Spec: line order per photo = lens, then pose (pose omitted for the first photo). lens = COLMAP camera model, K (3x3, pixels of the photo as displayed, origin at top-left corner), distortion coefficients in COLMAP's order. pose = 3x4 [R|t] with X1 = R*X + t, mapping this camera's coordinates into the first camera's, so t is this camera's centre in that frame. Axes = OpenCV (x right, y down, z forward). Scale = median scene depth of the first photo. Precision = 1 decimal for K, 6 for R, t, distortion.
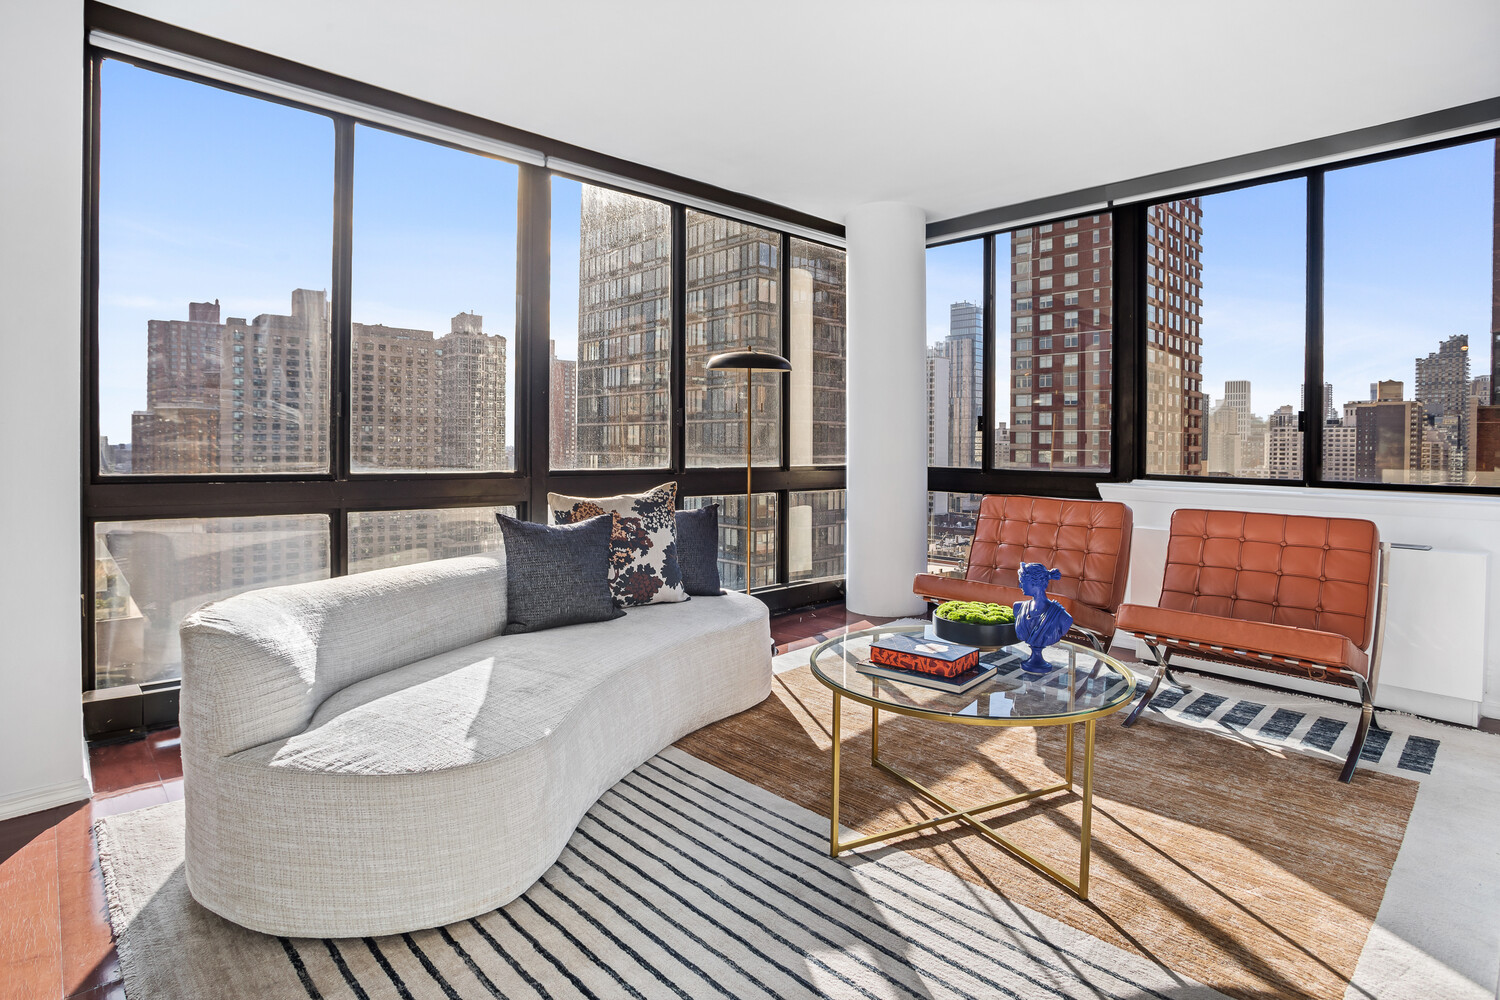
lens RADIAL K [[785.8, 0, 748.8], [0, 785.8, 464.7], [0, 0, 1]] dist [-0.062550, -0.000004]
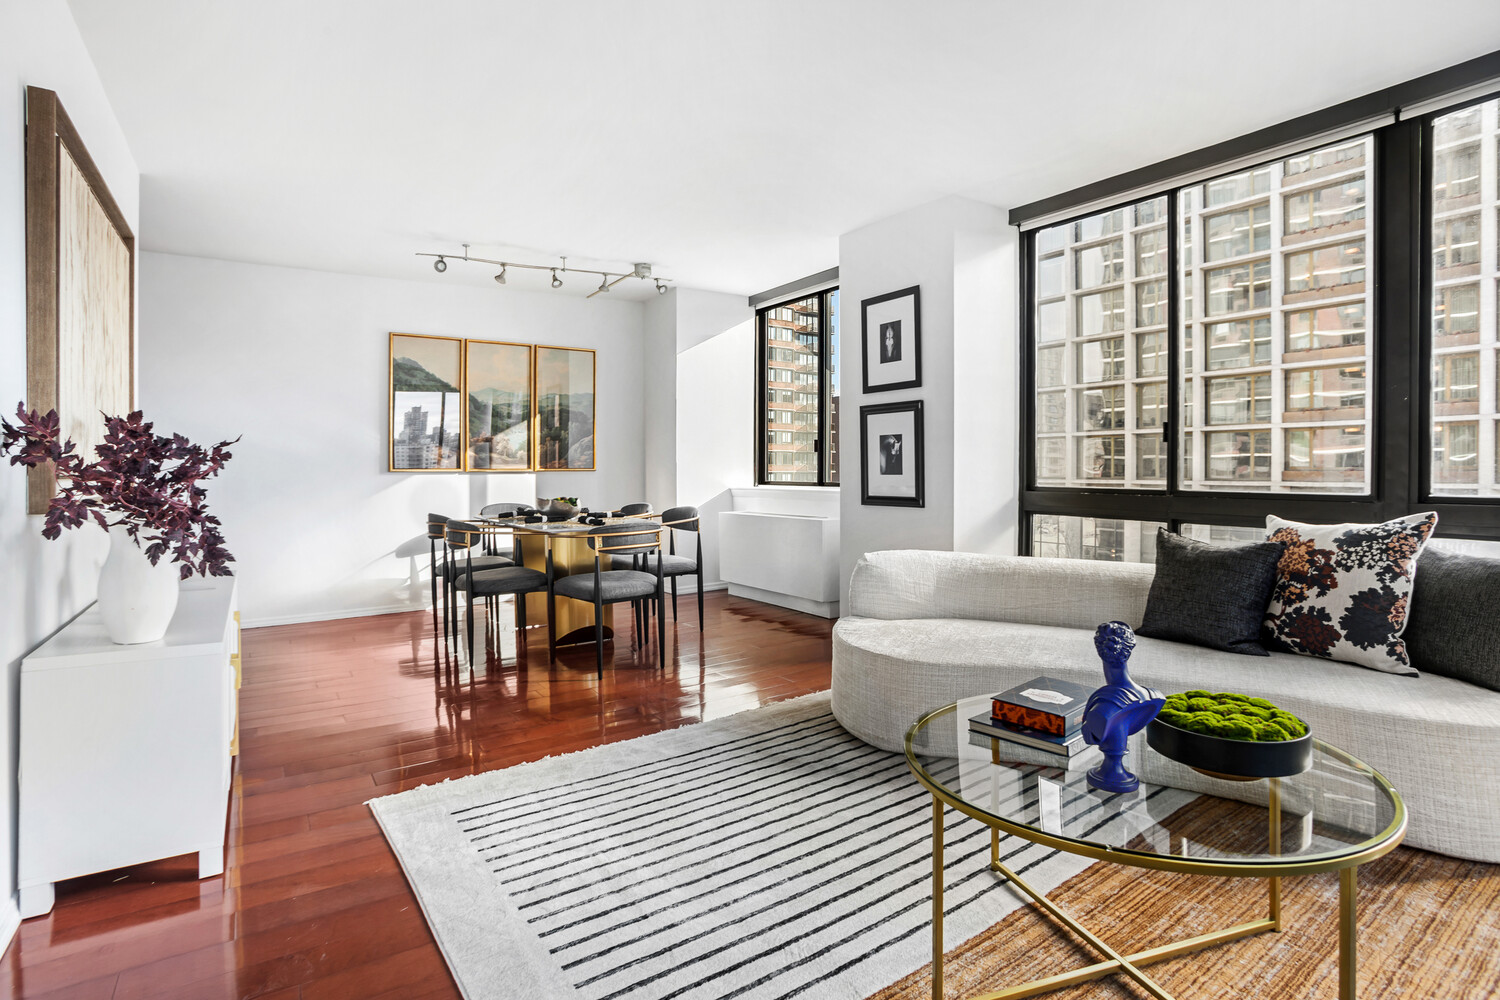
lens RADIAL K [[743.5, 0, 748.6], [0, 743.5, 474.5], [0, 0, 1]] dist [0.000296, 0.000089]
pose [[-0.132155, -0.000533, -0.991229, 0.717175], [-0.015108, 0.999885, 0.001477, -0.003707], [0.991114, 0.015171, -0.132148, 0.511143]]
